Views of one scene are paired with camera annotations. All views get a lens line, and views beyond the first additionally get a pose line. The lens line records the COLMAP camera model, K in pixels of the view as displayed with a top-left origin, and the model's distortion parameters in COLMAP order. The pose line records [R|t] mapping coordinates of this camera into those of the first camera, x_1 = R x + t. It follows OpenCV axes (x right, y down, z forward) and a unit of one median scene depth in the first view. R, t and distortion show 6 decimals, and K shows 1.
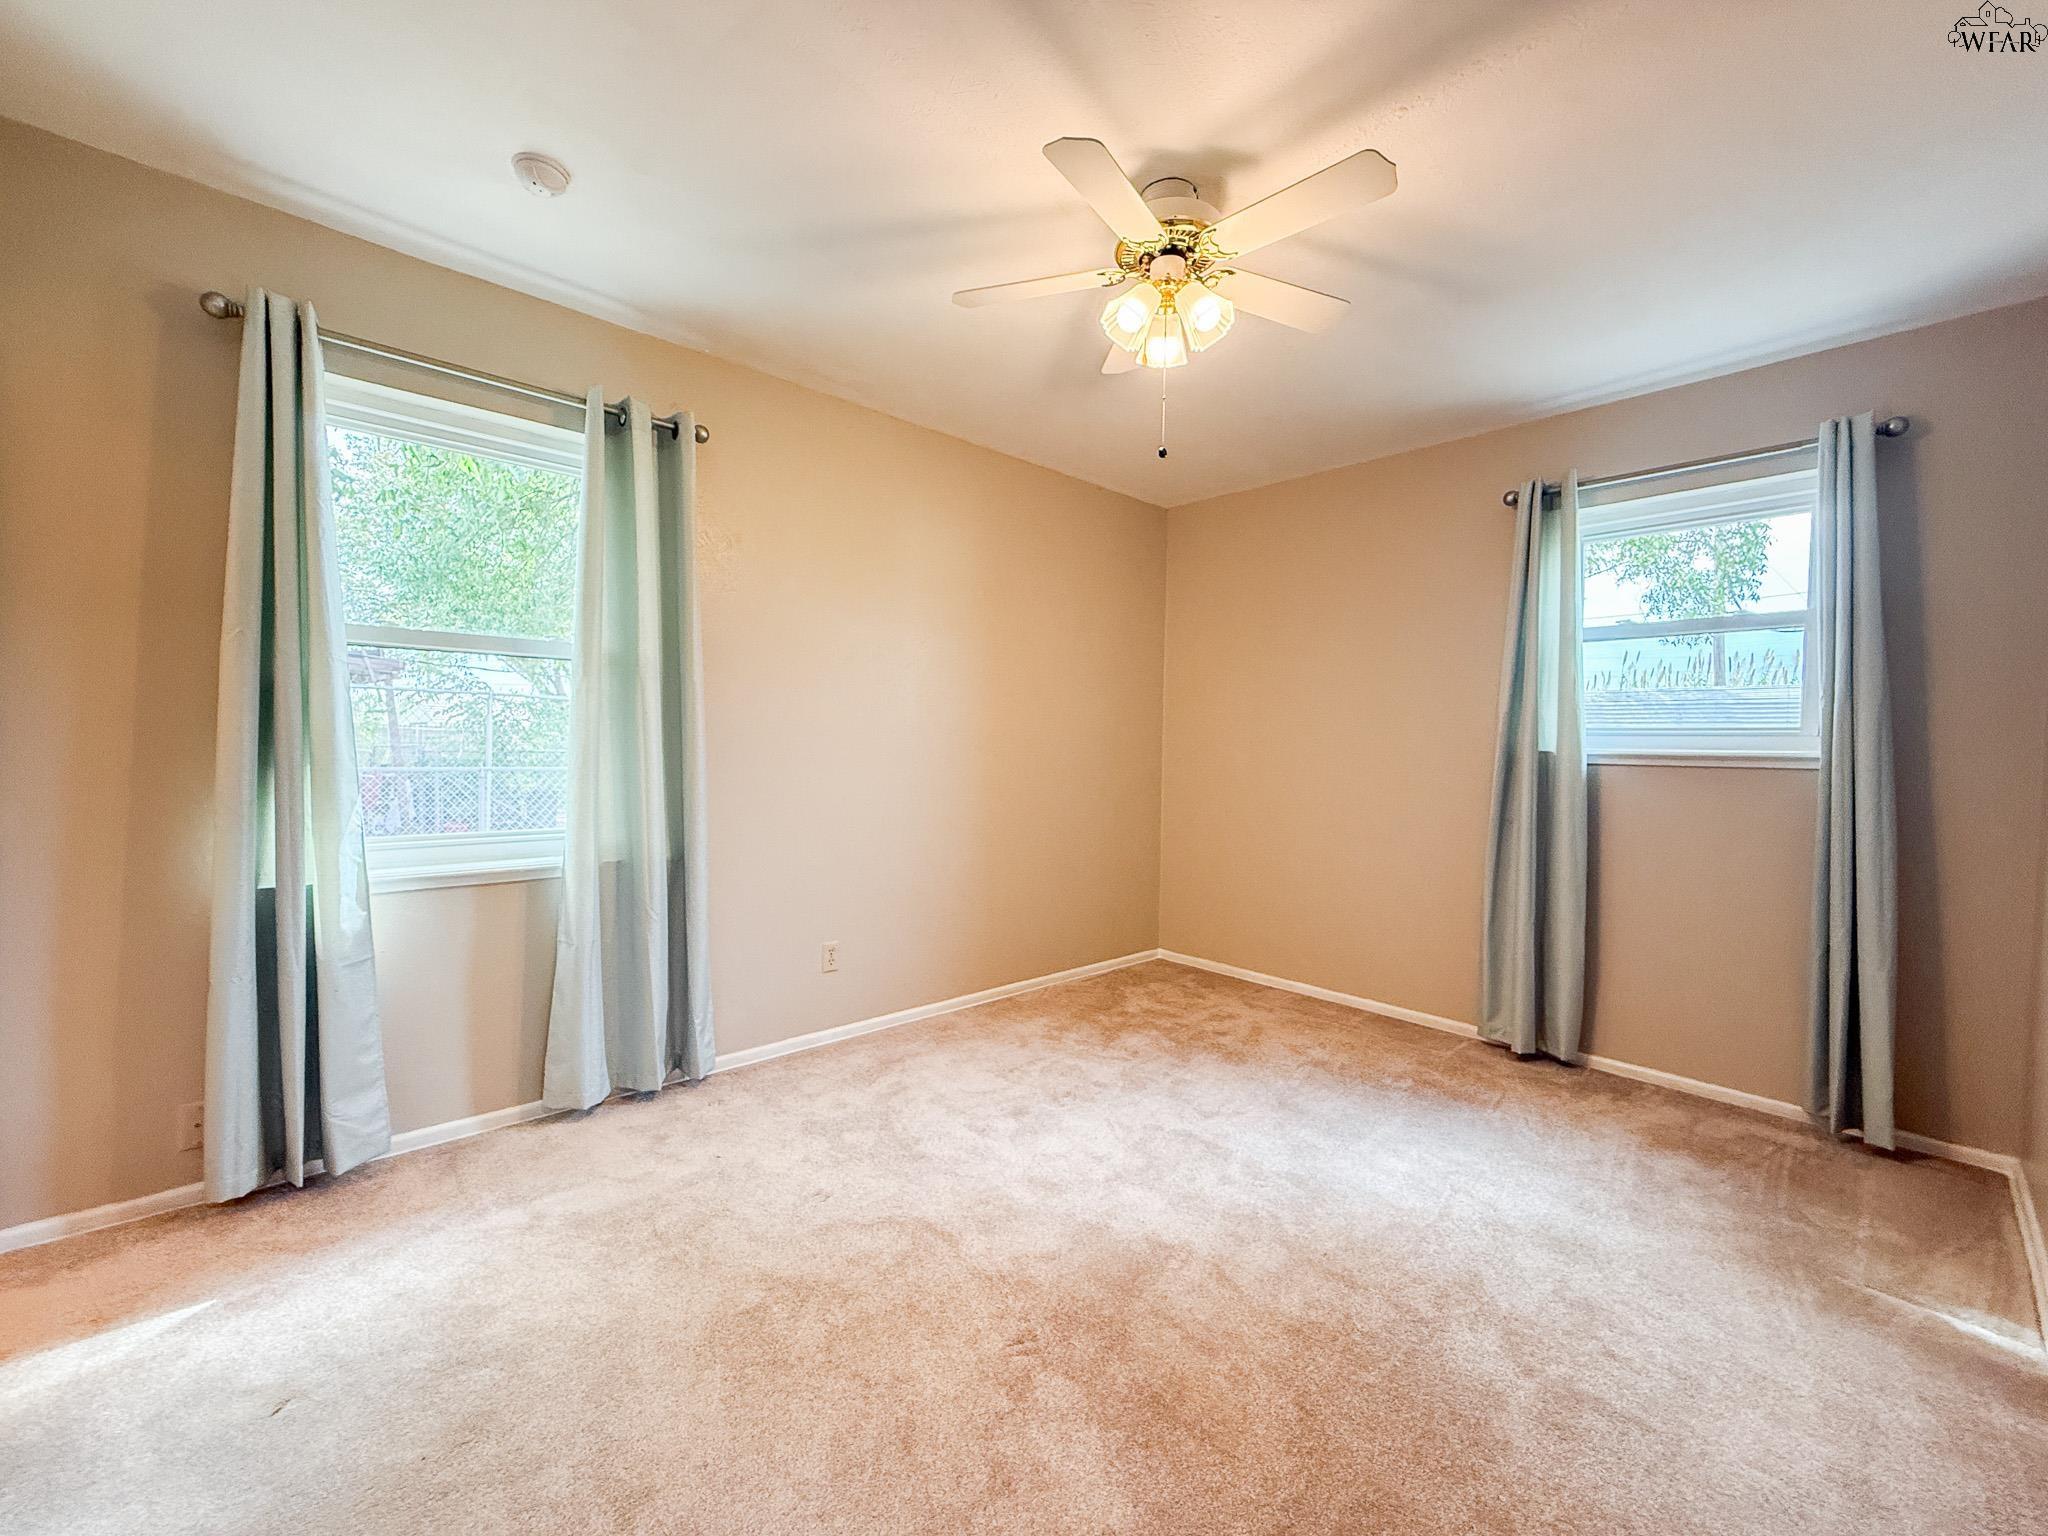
lens RADIAL K [[827.0, 0, 1013.8], [0, 827.0, 770.4], [0, 0, 1]] dist [-0.000323, 0.000037]
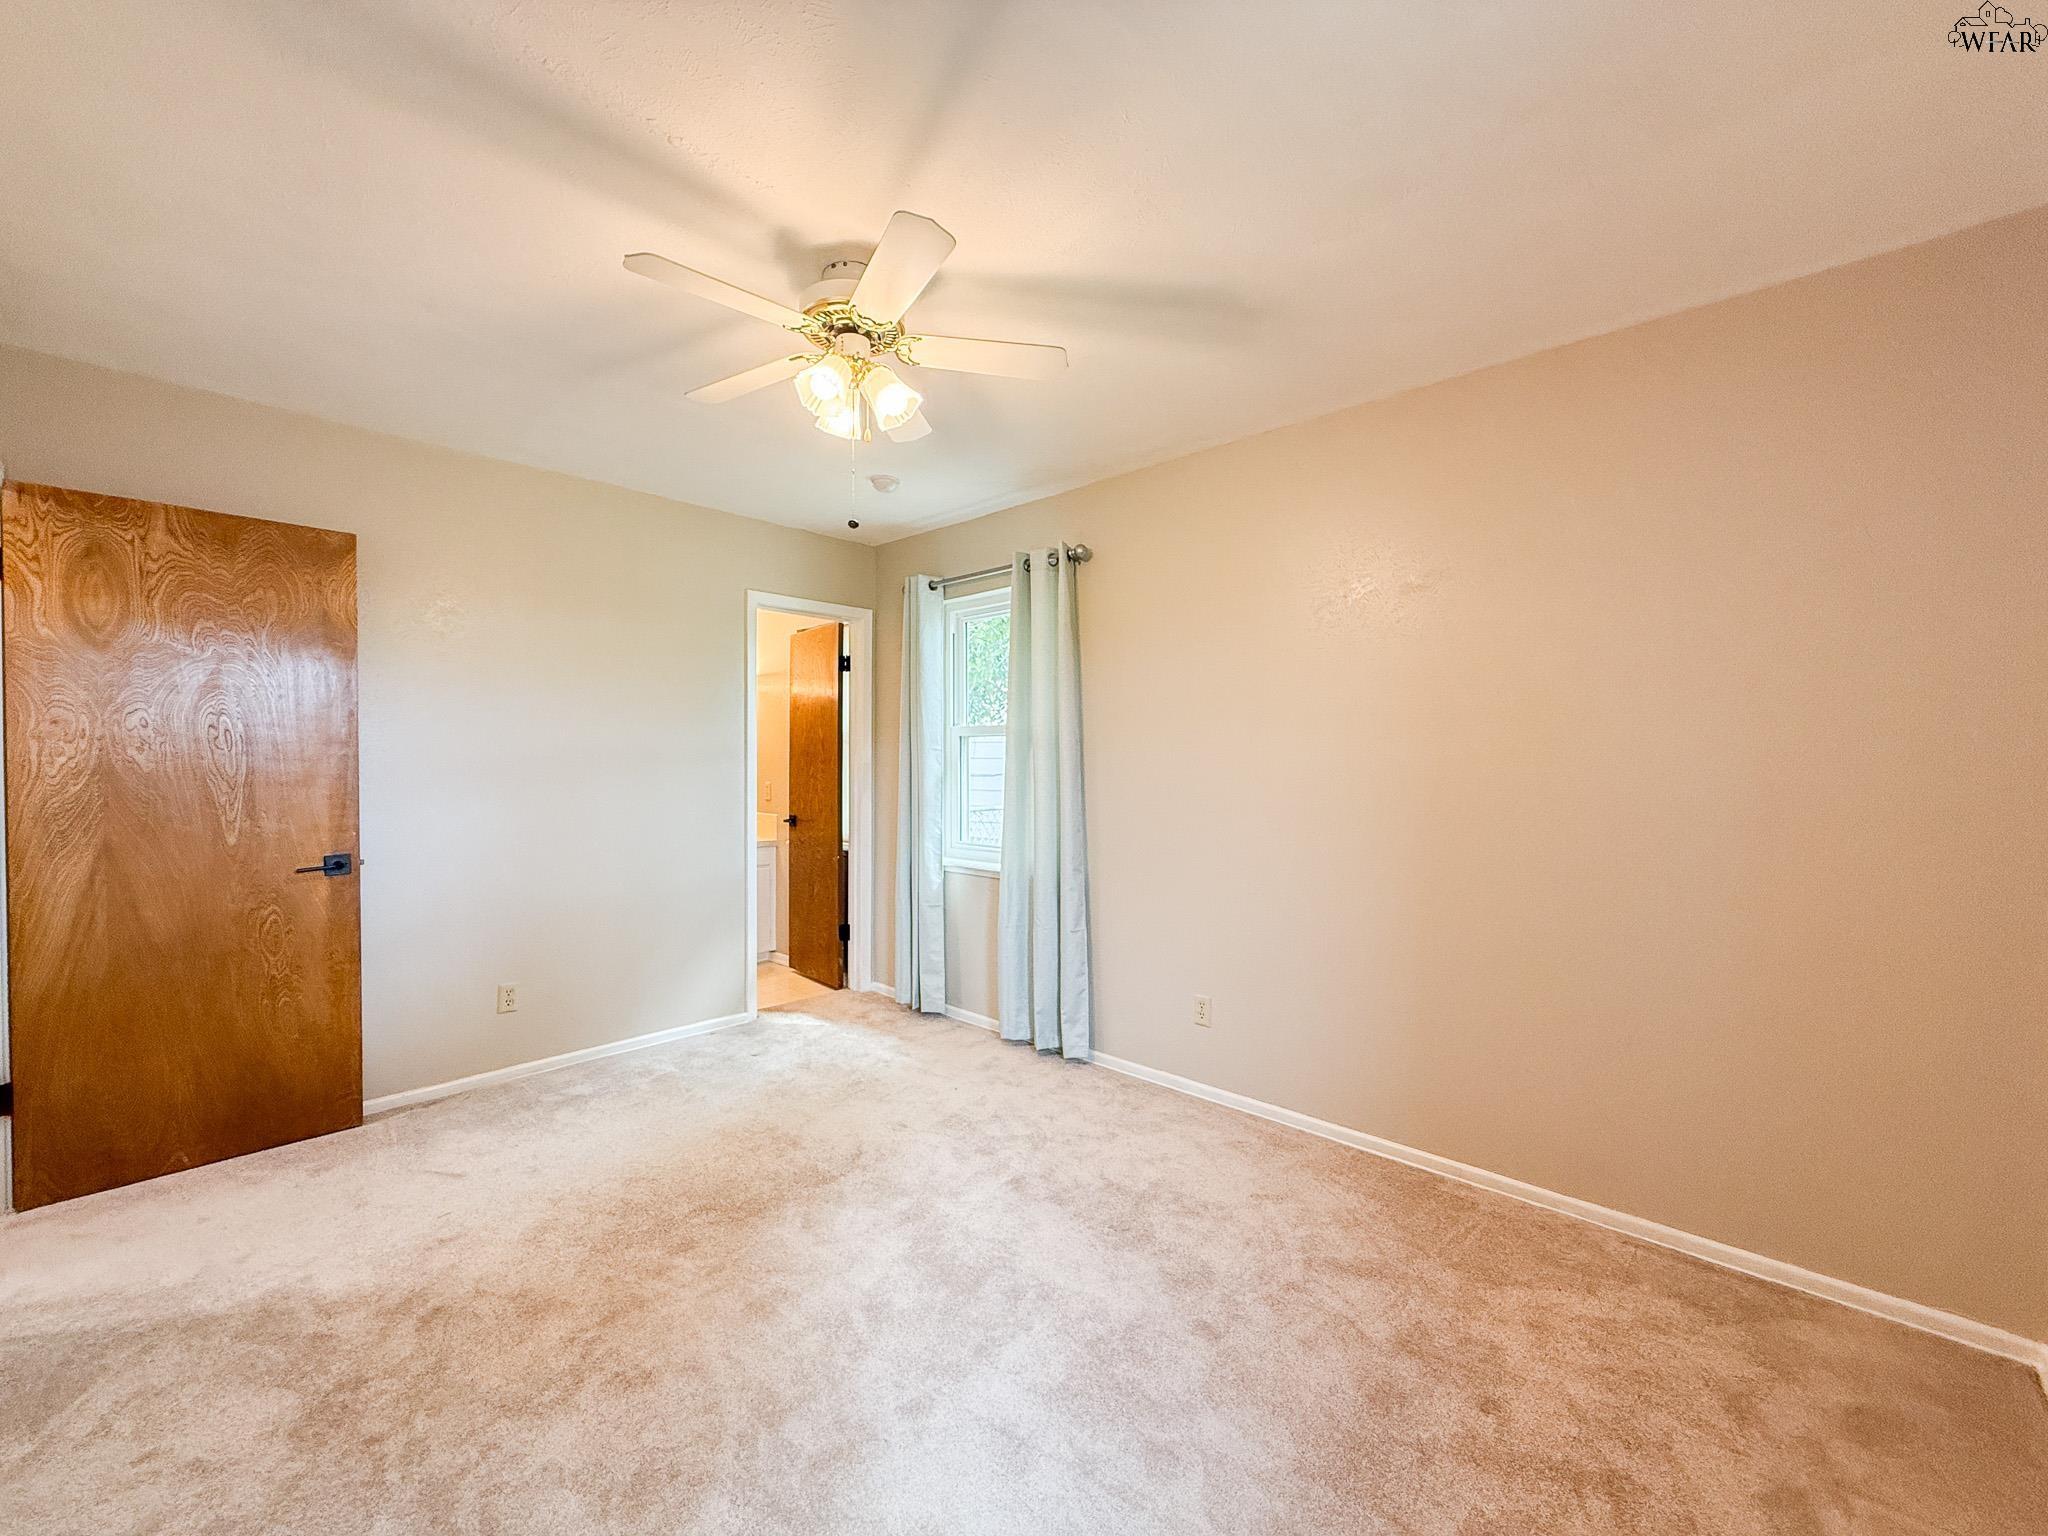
lens RADIAL K [[827.0, 0, 1013.8], [0, 827.0, 770.4], [0, 0, 1]] dist [-0.000323, 0.000037]
pose [[0.085880, -0.008061, -0.996273, 0.890341], [-0.042716, 0.999018, -0.011766, -0.048044], [0.995389, 0.043567, 0.085452, 0.806641]]
